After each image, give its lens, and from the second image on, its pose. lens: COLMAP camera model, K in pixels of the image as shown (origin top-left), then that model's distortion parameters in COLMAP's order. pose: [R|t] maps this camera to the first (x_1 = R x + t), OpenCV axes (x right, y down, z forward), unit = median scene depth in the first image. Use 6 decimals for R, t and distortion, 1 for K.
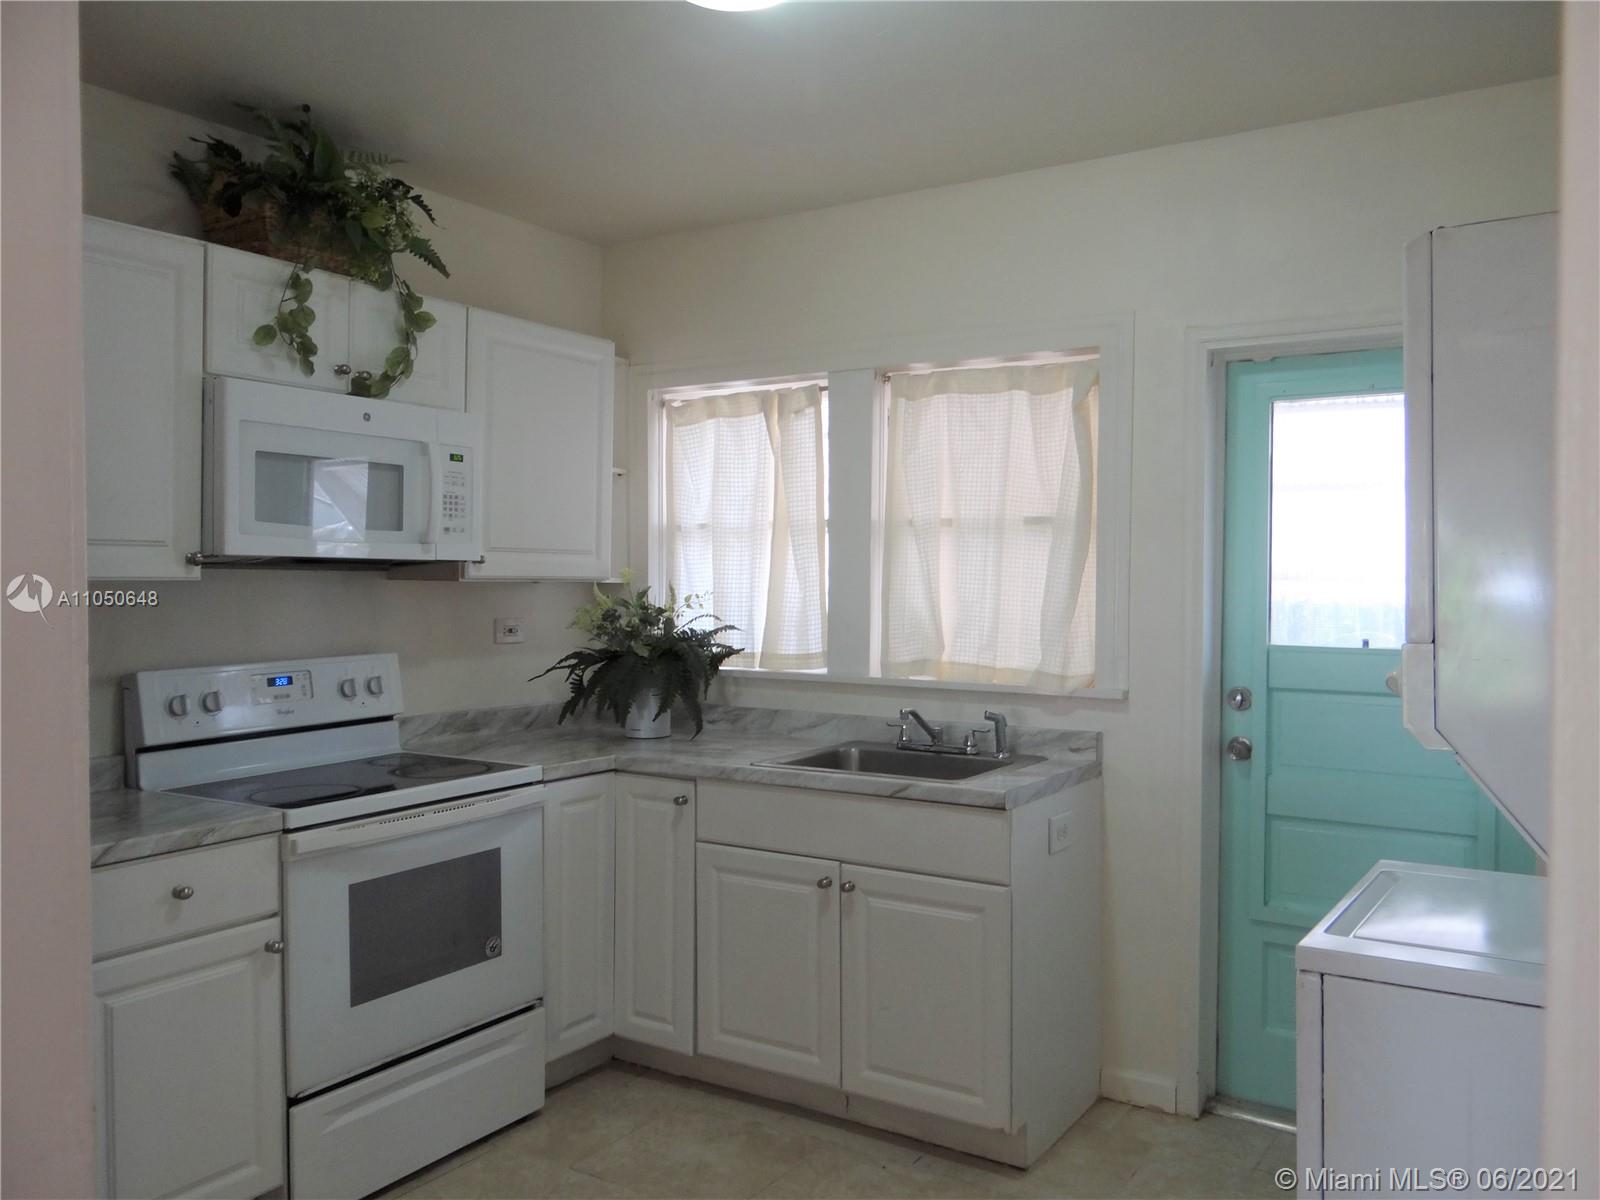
lens RADIAL K [[1282.1, 0, 796.5], [0, 1282.1, 584.3], [0, 0, 1]] dist [-0.000485, -0.018366]
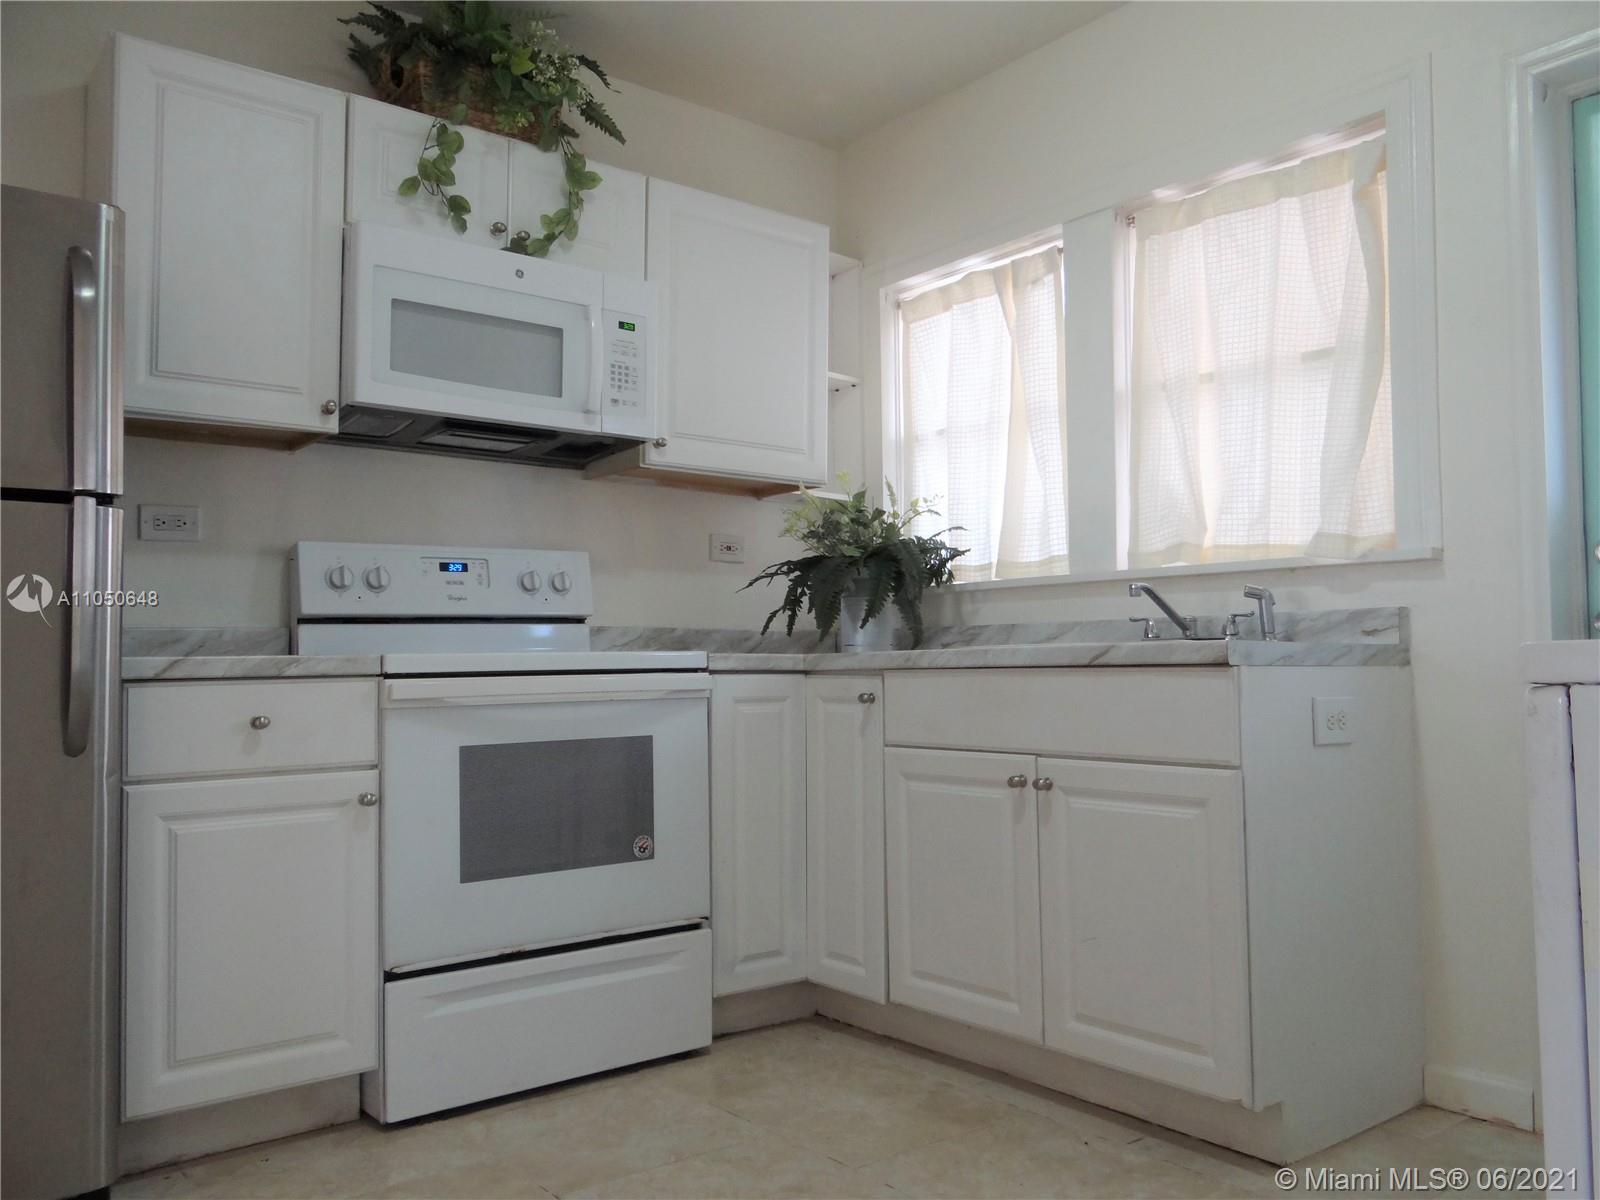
lens RADIAL K [[1269.5, 0, 791.7], [0, 1269.5, 590.2], [0, 0, 1]] dist [0.004044, -0.015327]
pose [[0.945558, -0.029733, -0.324093, 0.140737], [0.007591, 0.997562, -0.069372, 0.157281], [0.325365, 0.063135, 0.943478, 0.182763]]
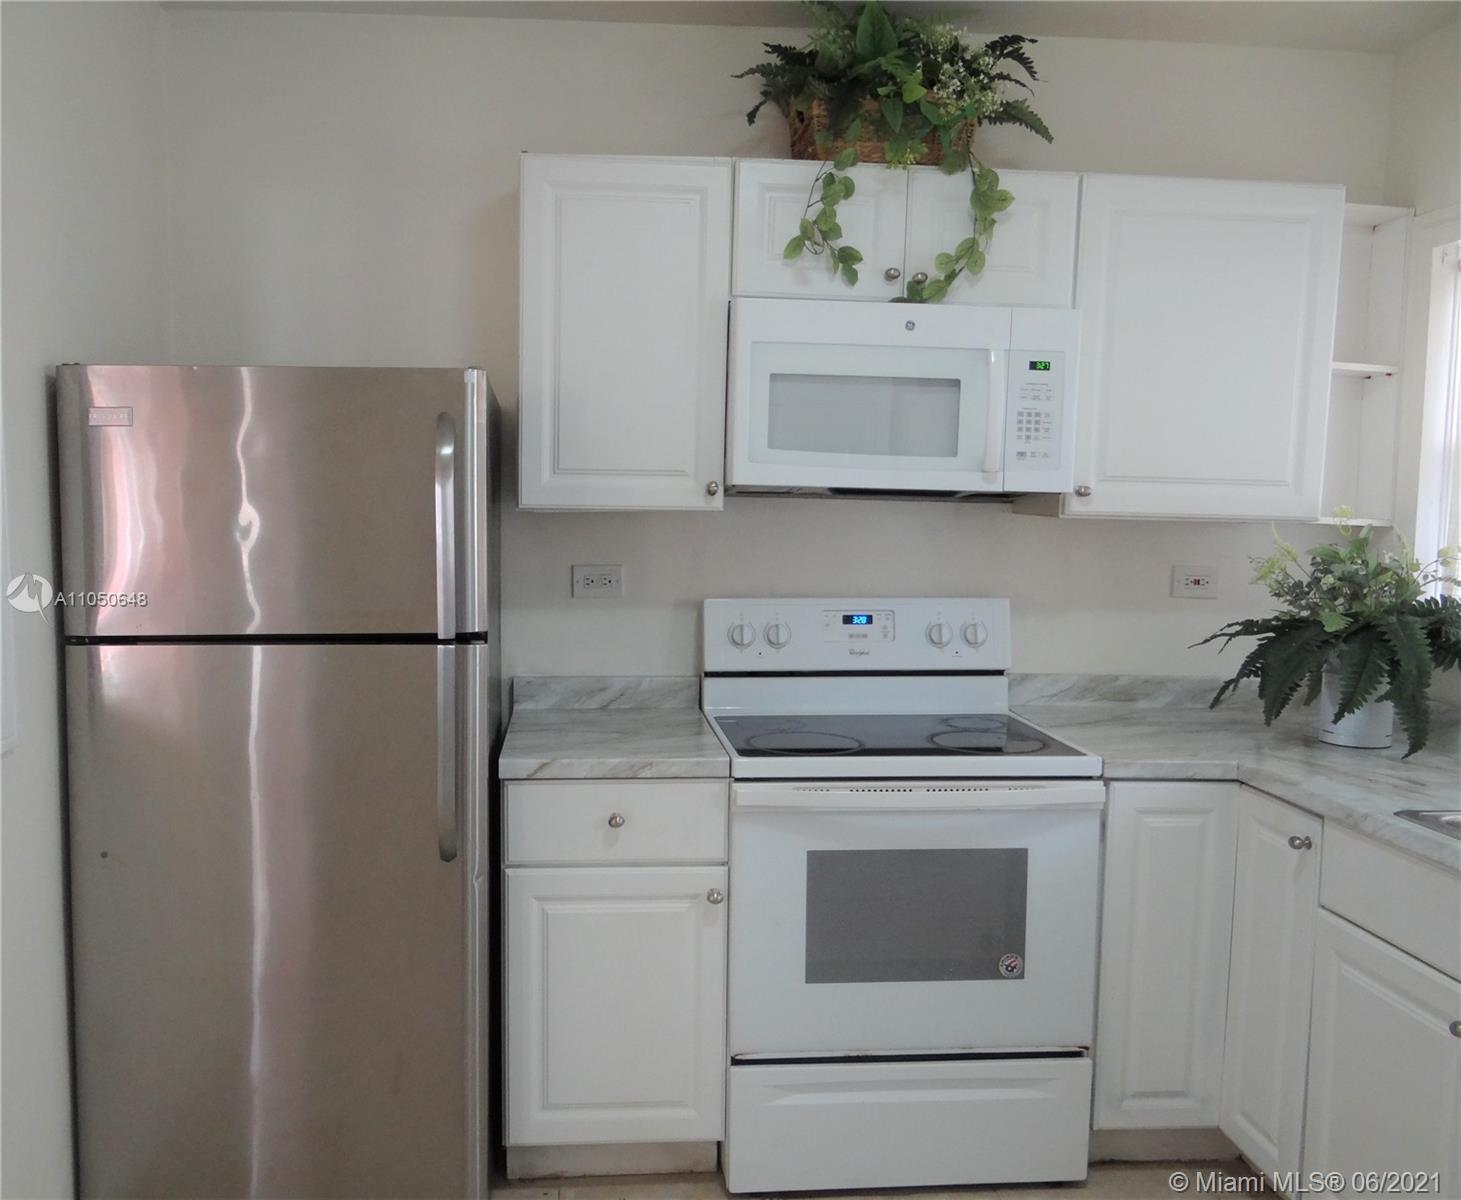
lens RADIAL K [[1262.1, 0, 644.7], [0, 1262.1, 588.7], [0, 0, 1]] dist [-0.012407, 0.014652]
pose [[0.600034, 0.069379, -0.796961, 0.232636], [-0.020856, 0.997250, 0.071112, -0.009243], [0.799703, -0.026048, 0.599831, 0.315651]]
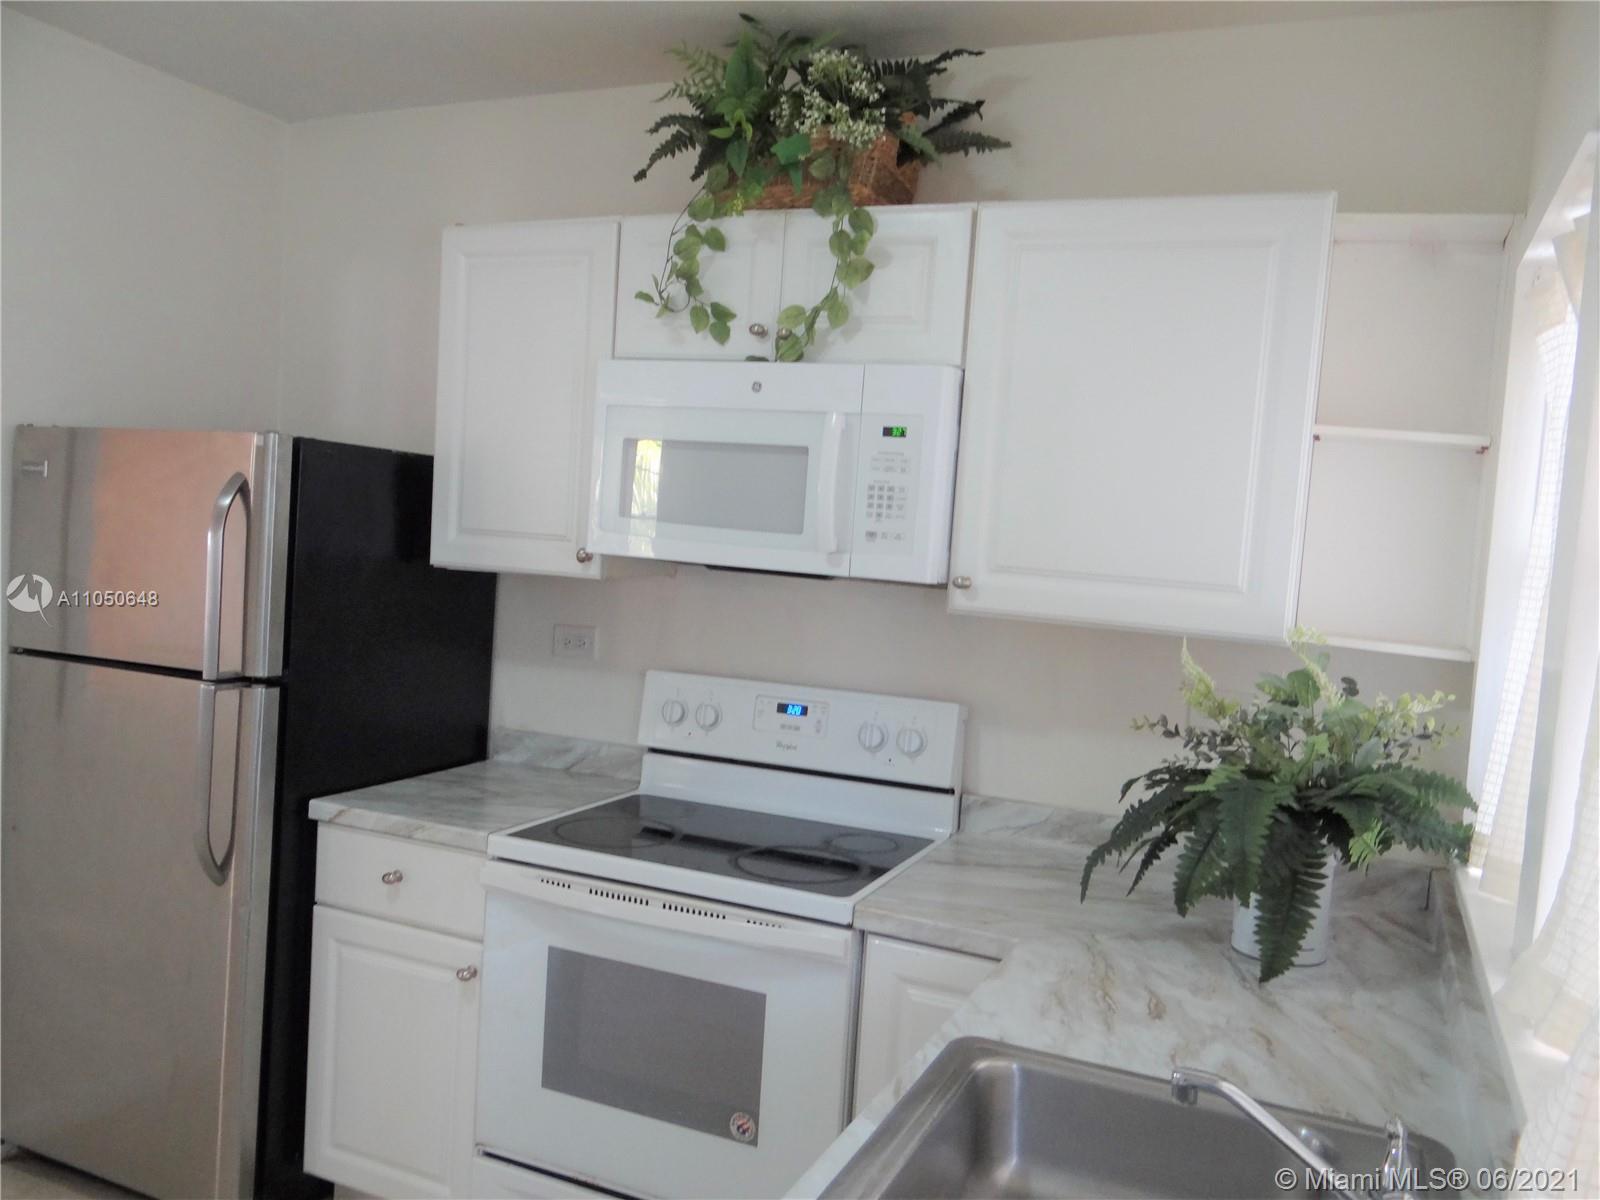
lens RADIAL K [[1254.6, 0, 787.2], [0, 1254.6, 586.1], [0, 0, 1]] dist [-0.006700, -0.013423]
pose [[0.160323, 0.059863, -0.985248, 0.399255], [-0.071263, 0.996256, 0.048936, -0.044897], [0.984489, 0.062367, 0.163989, 0.838322]]
